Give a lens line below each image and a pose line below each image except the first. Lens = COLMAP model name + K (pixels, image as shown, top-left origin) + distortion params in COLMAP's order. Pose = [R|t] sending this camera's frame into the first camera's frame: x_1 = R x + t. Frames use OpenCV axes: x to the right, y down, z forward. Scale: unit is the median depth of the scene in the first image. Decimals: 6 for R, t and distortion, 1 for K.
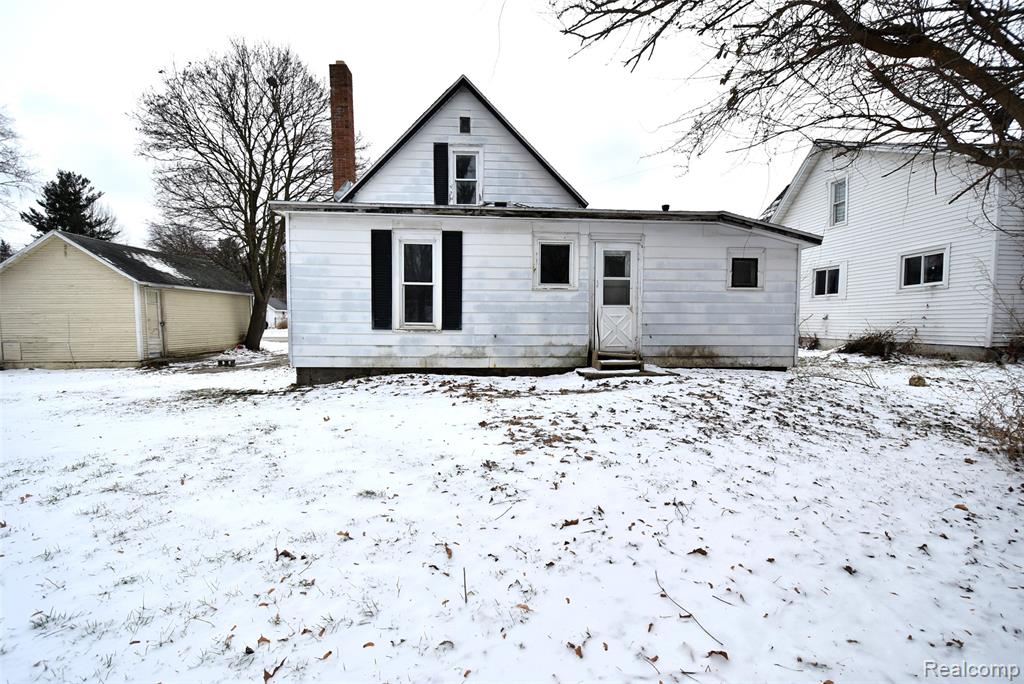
lens RADIAL K [[450.7, 0, 523.1], [0, 450.7, 347.8], [0, 0, 1]] dist [0.006769, -0.008543]
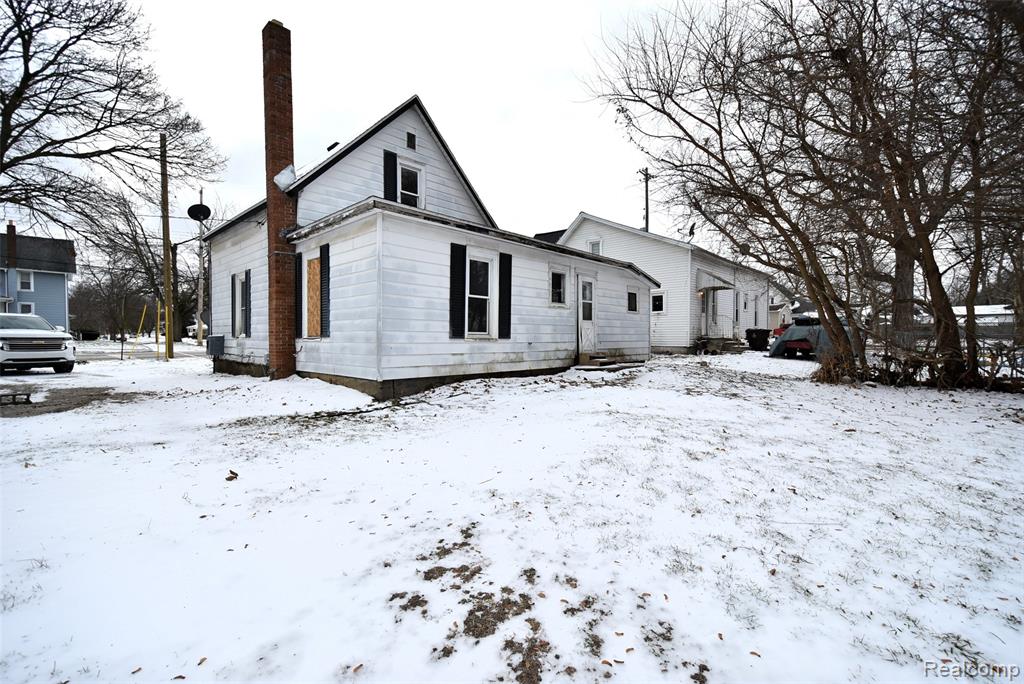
lens RADIAL K [[450.2, 0, 523.9], [0, 450.2, 348.1], [0, 0, 1]] dist [0.004263, -0.005035]
pose [[0.714432, -0.019592, 0.699430, -0.919085], [0.039898, 0.999122, -0.012766, 0.001112], [-0.698566, 0.037026, 0.714587, 0.143294]]
